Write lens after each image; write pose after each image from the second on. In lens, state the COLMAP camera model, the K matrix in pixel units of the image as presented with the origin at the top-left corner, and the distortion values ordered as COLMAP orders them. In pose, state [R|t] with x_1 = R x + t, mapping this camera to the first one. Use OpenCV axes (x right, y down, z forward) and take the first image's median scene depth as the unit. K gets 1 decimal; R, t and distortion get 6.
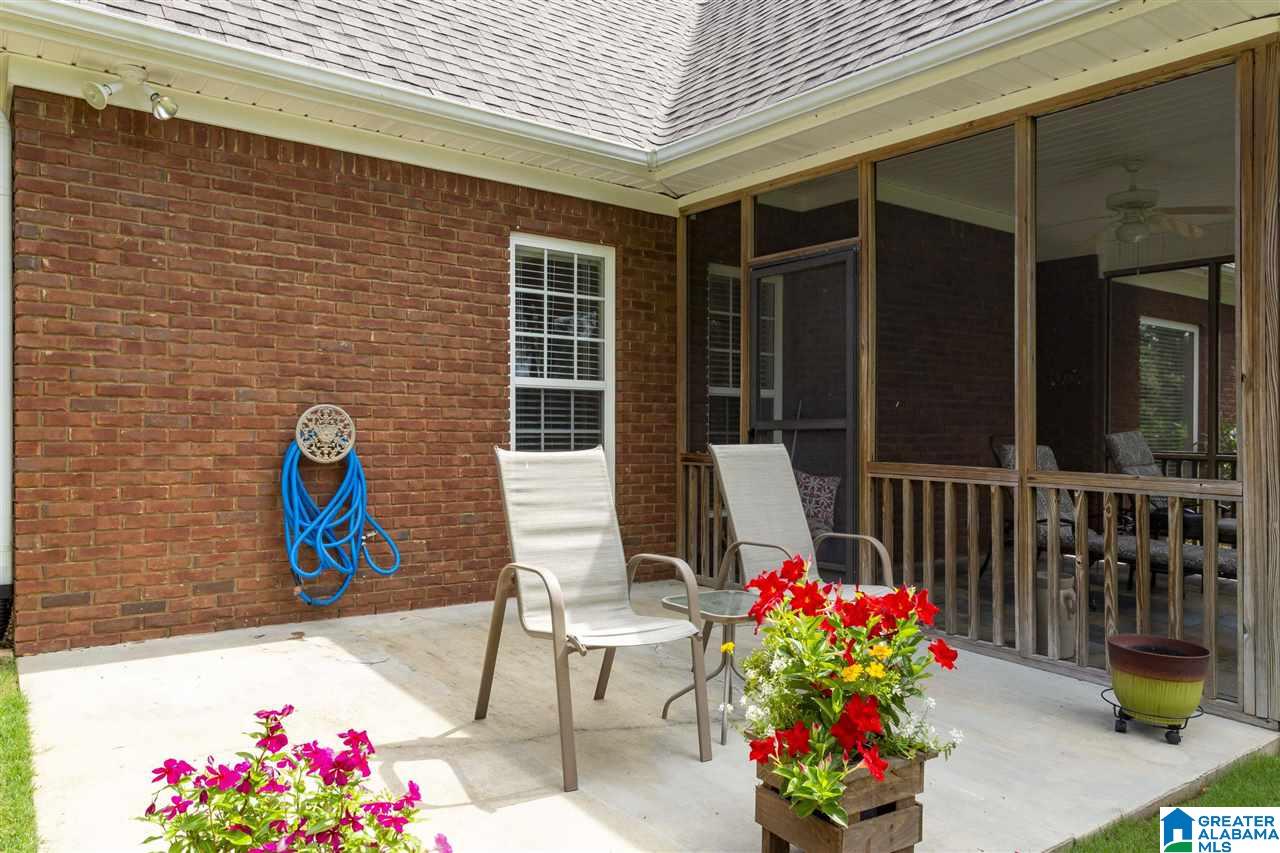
lens RADIAL K [[947.8, 0, 640.9], [0, 947.8, 421.6], [0, 0, 1]] dist [0.009940, -0.008630]
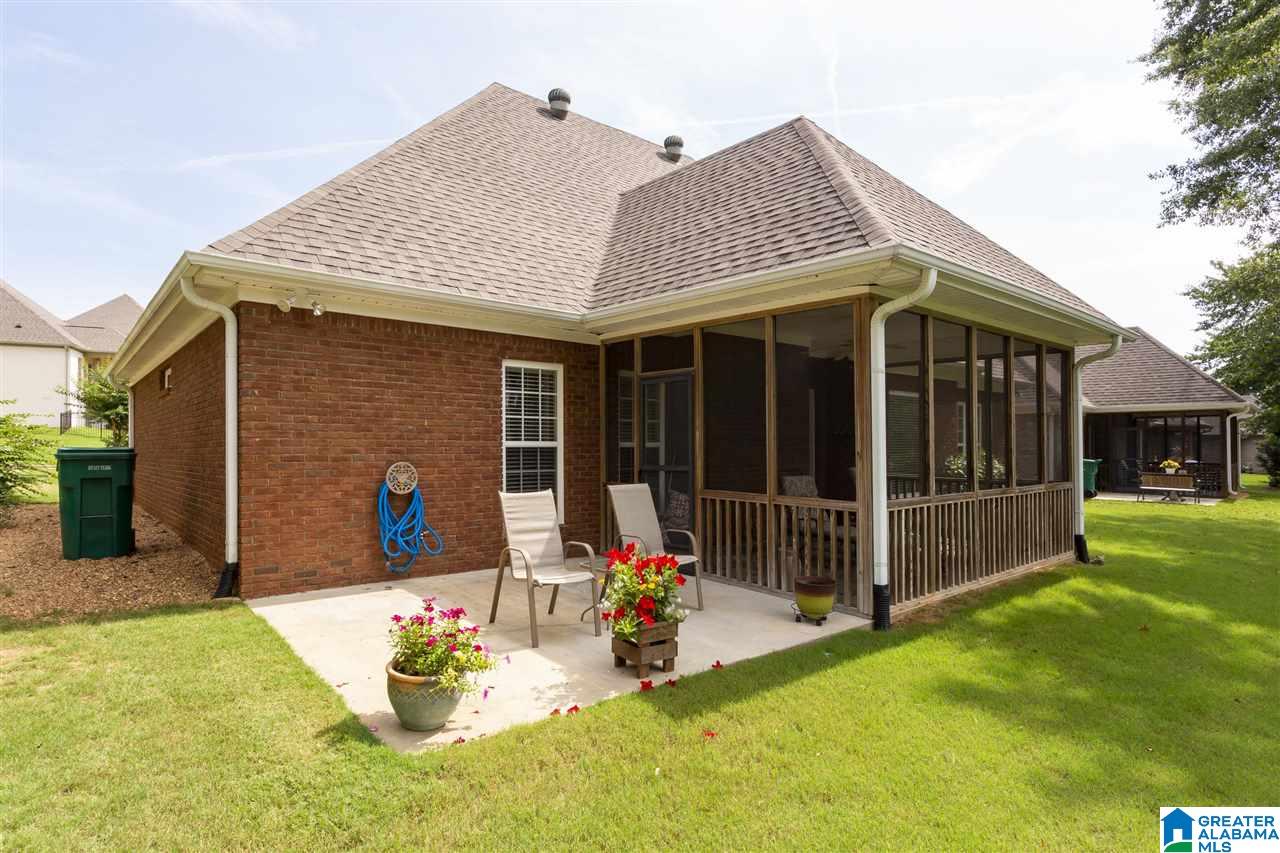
lens RADIAL K [[632.0, 0, 635.3], [0, 632.0, 451.2], [0, 0, 1]] dist [-0.006147, -0.000359]
pose [[0.997145, -0.005091, 0.075335, 0.026893], [0.005116, 0.999987, -0.000138, -0.038861], [-0.075333, 0.000523, 0.997158, -0.263448]]
